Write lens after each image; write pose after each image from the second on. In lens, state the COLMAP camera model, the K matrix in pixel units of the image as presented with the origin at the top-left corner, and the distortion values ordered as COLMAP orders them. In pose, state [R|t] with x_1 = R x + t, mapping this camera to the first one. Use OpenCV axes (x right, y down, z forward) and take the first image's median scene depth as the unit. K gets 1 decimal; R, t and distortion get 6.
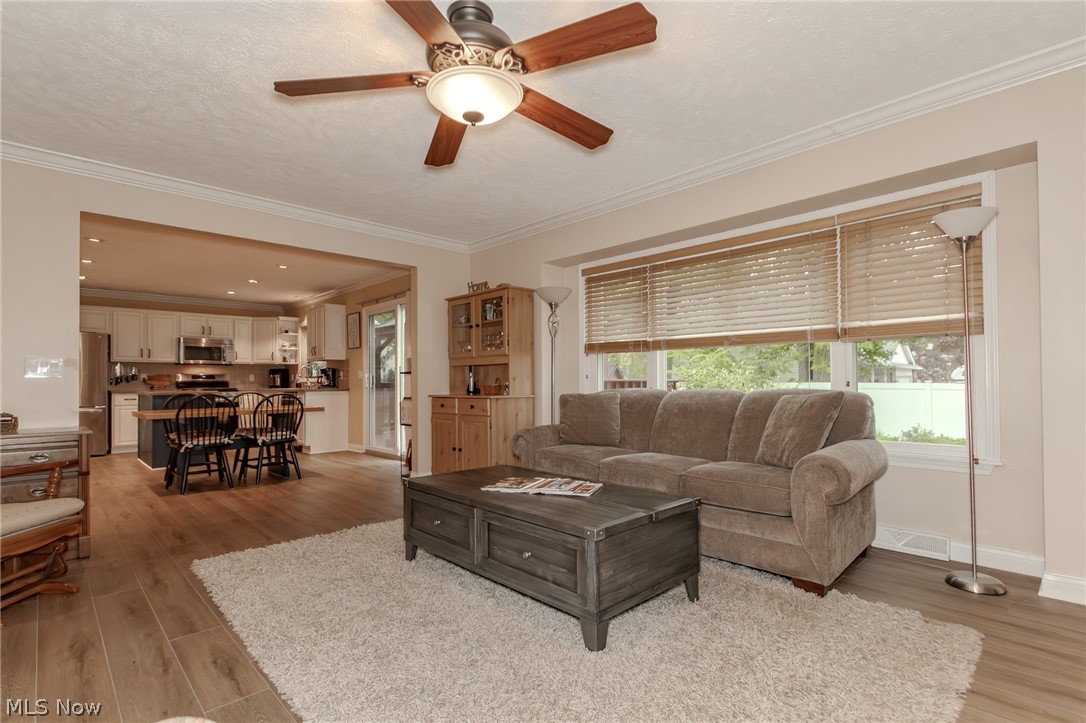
lens RADIAL K [[515.6, 0, 545.2], [0, 515.6, 370.1], [0, 0, 1]] dist [0.000845, -0.000605]
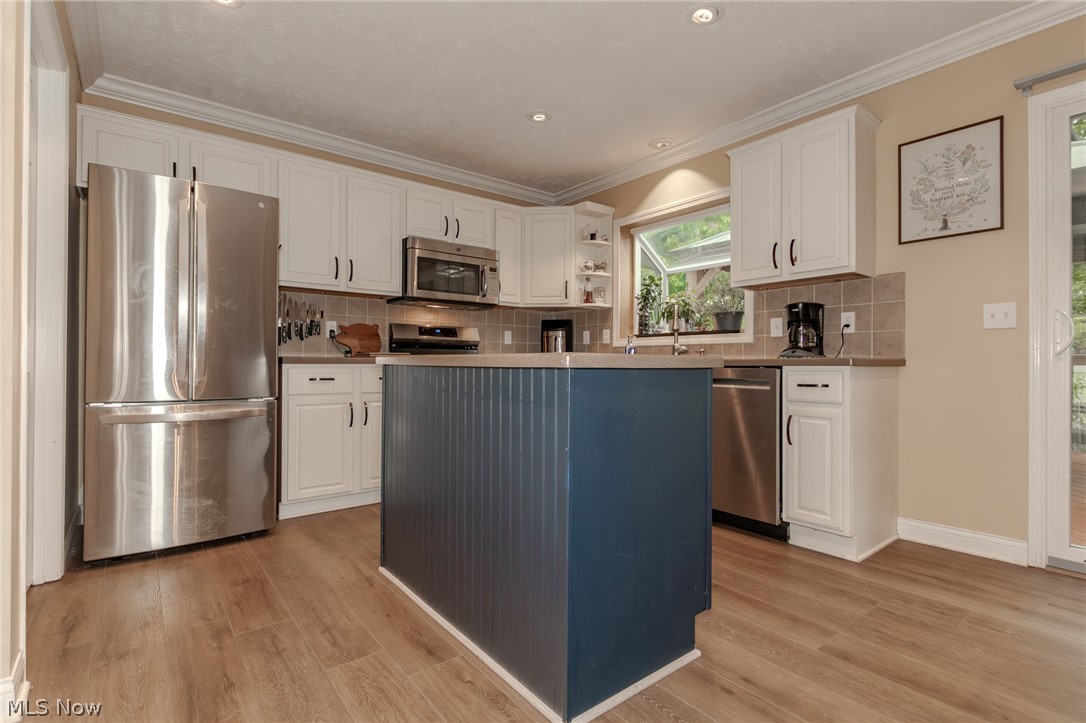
lens RADIAL K [[543.6, 0, 517.0], [0, 543.6, 361.6], [0, 0, 1]] dist [0.000727, -0.000510]
pose [[0.986796, 0.013996, -0.161361, -0.684850], [-0.010650, 0.999710, 0.021580, 0.038425], [0.161616, -0.019577, 0.986660, 0.709937]]
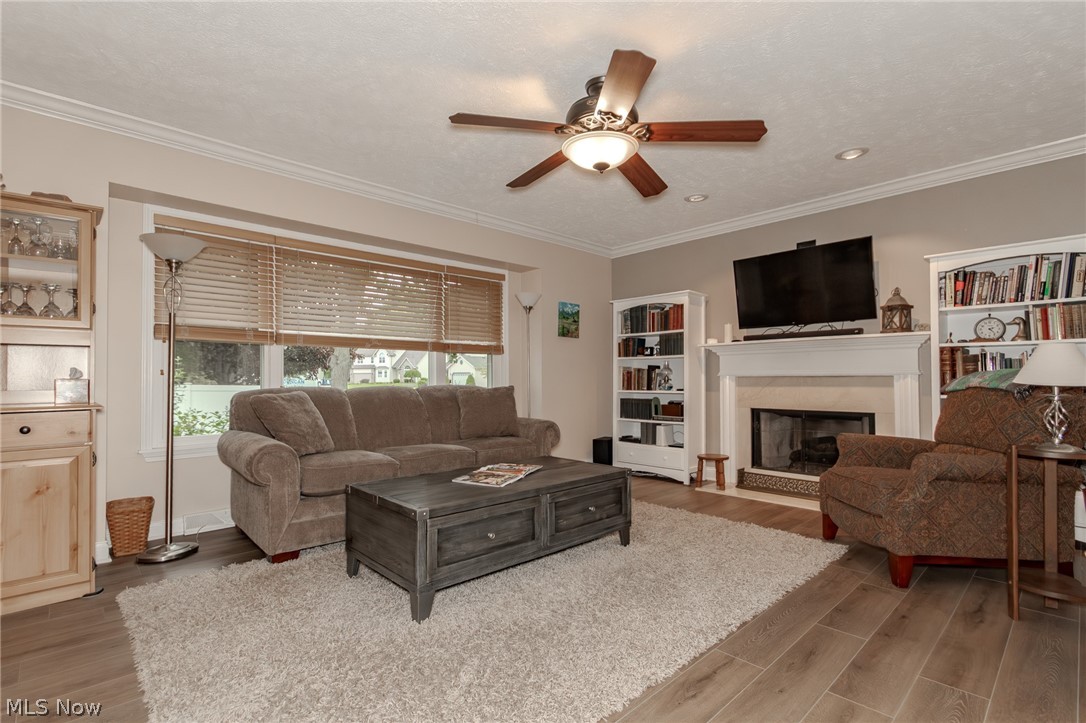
lens RADIAL K [[515.6, 0, 545.2], [0, 515.6, 370.1], [0, 0, 1]] dist [0.000845, -0.000605]
pose [[0.013100, 0.021531, 0.999682, -0.436254], [-0.021968, 0.999533, -0.021240, 0.009278], [-0.999673, -0.021683, 0.013567, 0.351753]]
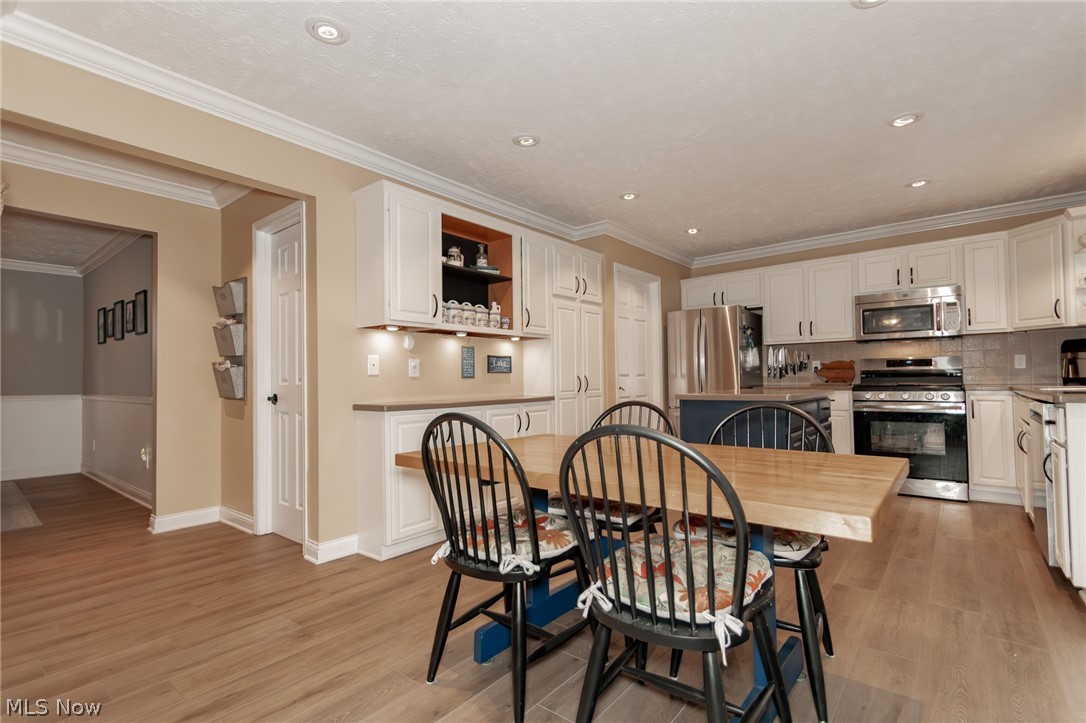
lens RADIAL K [[502.3, 0, 542.4], [0, 502.3, 366.7], [0, 0, 1]] dist [0.000719, -0.001410]
pose [[0.105207, -0.019628, -0.994257, -0.226960], [0.039329, 0.999105, -0.015562, 0.014188], [0.993672, -0.037466, 0.105885, 0.738196]]
